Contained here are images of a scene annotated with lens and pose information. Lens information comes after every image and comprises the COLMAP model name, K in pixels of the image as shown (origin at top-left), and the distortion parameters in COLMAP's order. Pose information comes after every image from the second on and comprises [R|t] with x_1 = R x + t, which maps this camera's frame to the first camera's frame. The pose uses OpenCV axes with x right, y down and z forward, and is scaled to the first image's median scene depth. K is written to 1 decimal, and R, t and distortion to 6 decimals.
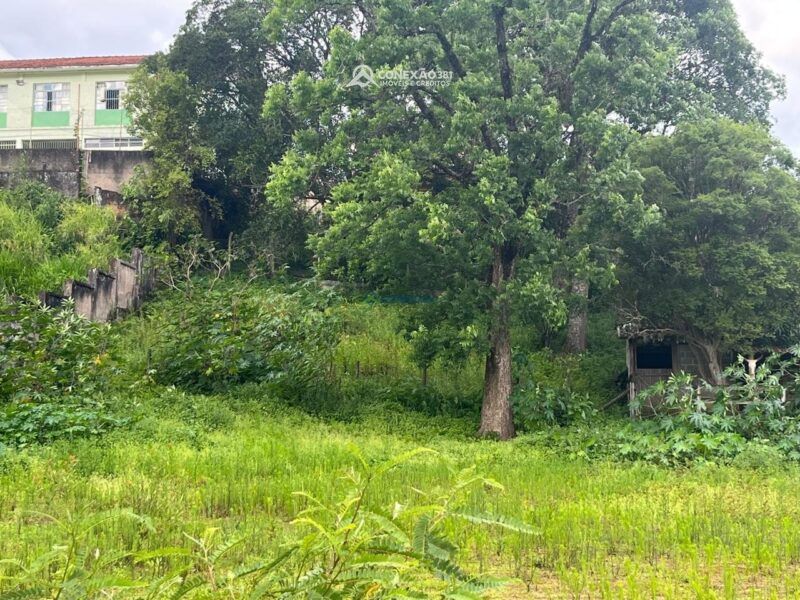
lens RADIAL K [[1321.9, 0, 400.3], [0, 1321.9, 309.3], [0, 0, 1]] dist [0.073105, 0.066277]
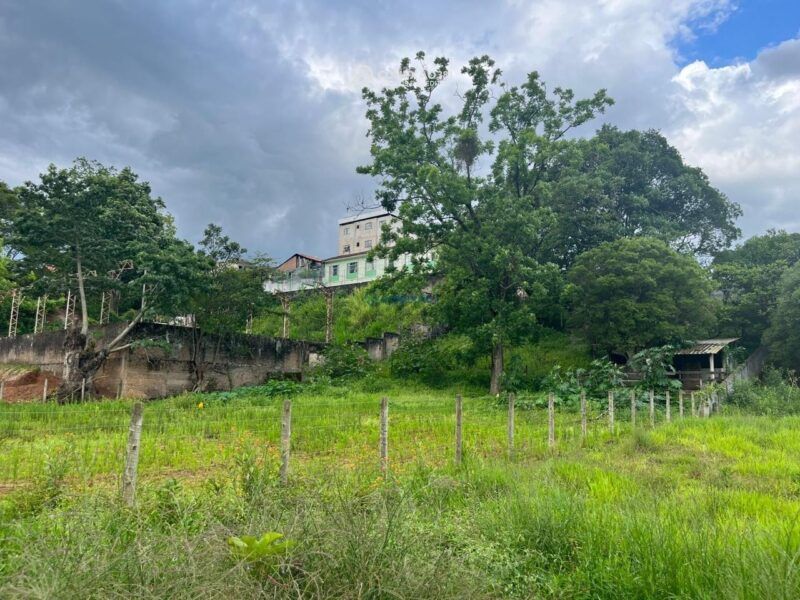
lens RADIAL K [[615.3, 0, 401.9], [0, 615.3, 301.7], [0, 0, 1]] dist [0.029971, -0.006420]
pose [[0.855119, -0.069098, -0.513807, 0.445257], [0.035056, 0.996516, -0.075671, 0.011829], [0.517245, 0.046695, 0.854562, 0.053801]]
